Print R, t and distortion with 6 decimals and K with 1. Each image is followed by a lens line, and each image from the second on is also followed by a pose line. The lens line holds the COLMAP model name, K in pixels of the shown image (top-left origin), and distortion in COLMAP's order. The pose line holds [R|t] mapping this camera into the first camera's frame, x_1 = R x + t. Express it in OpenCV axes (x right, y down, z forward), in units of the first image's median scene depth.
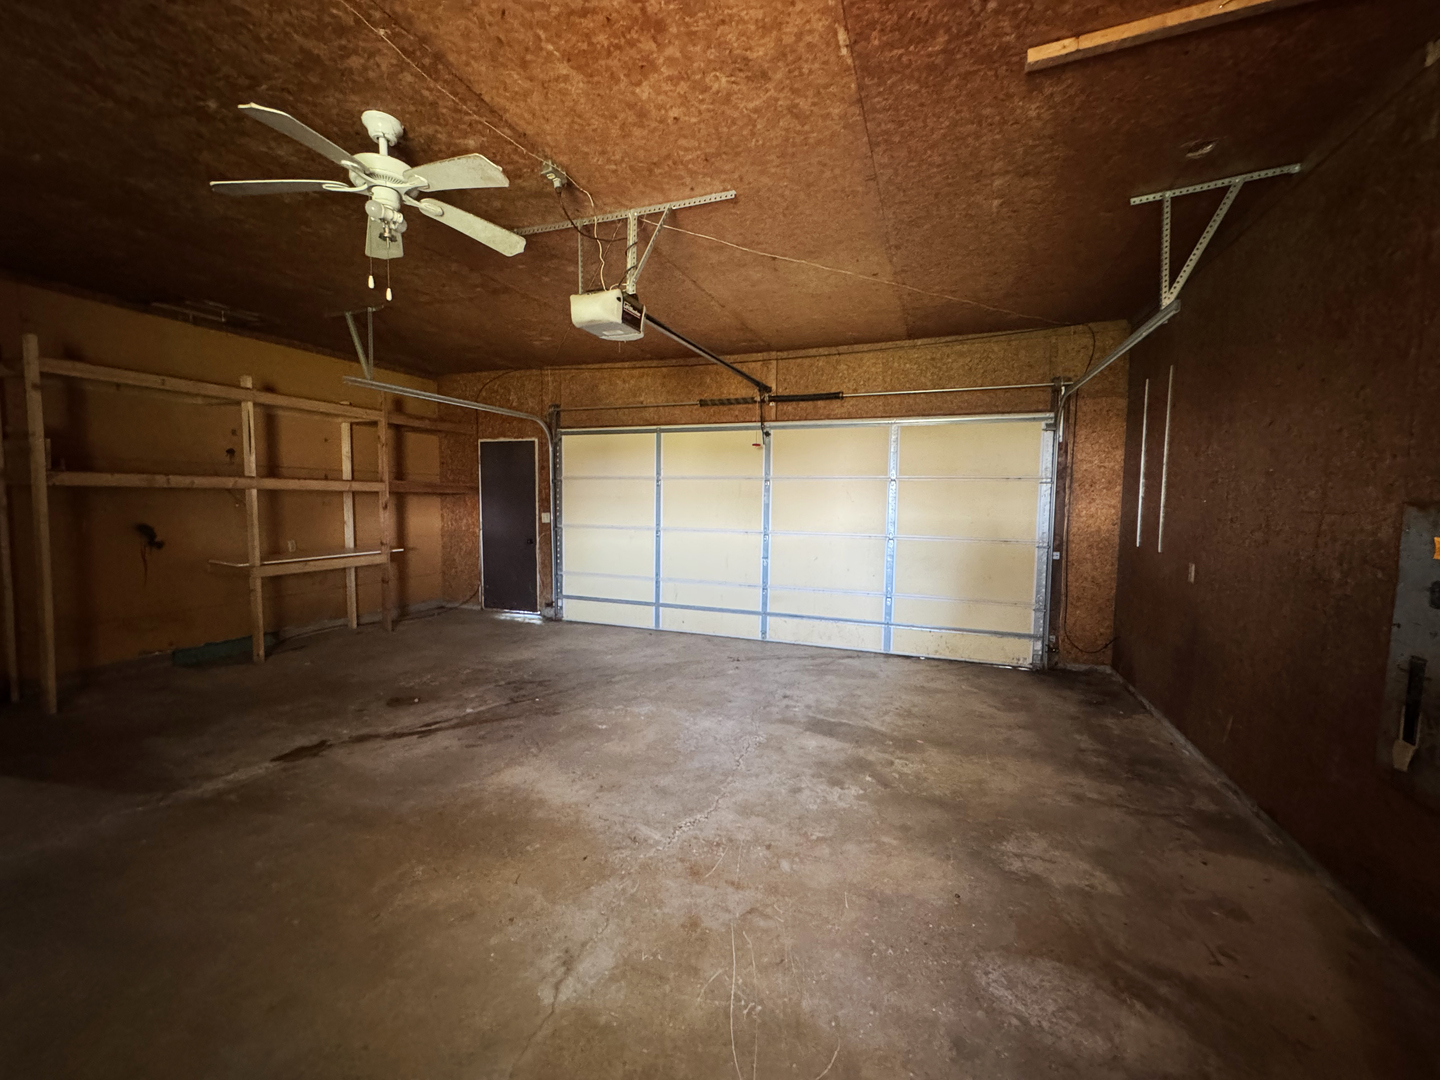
lens RADIAL K [[576.7, 0, 720.0], [0, 576.7, 540.0], [0, 0, 1]] dist [-0.001612, -0.000117]
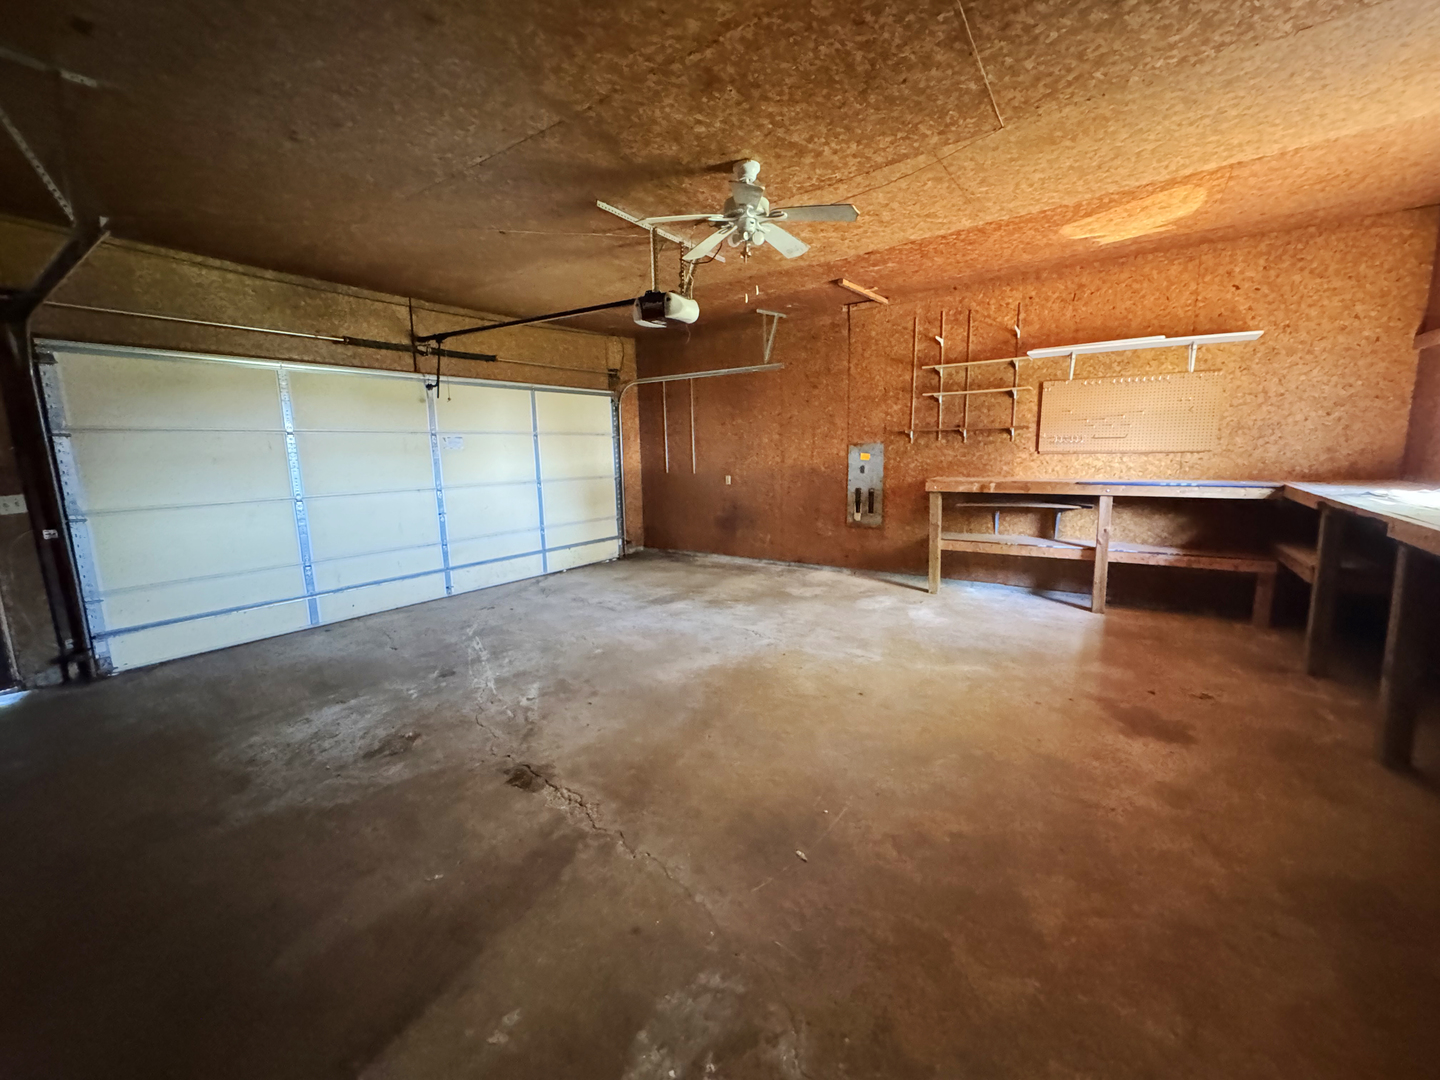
lens RADIAL K [[574.8, 0, 718.8], [0, 574.8, 539.1], [0, 0, 1]] dist [-0.004400, -0.000200]
pose [[0.255112, -0.169452, 0.951948, -1.081920], [0.093077, 0.984255, 0.150260, -0.043486], [-0.962421, 0.050272, 0.266867, 0.403126]]
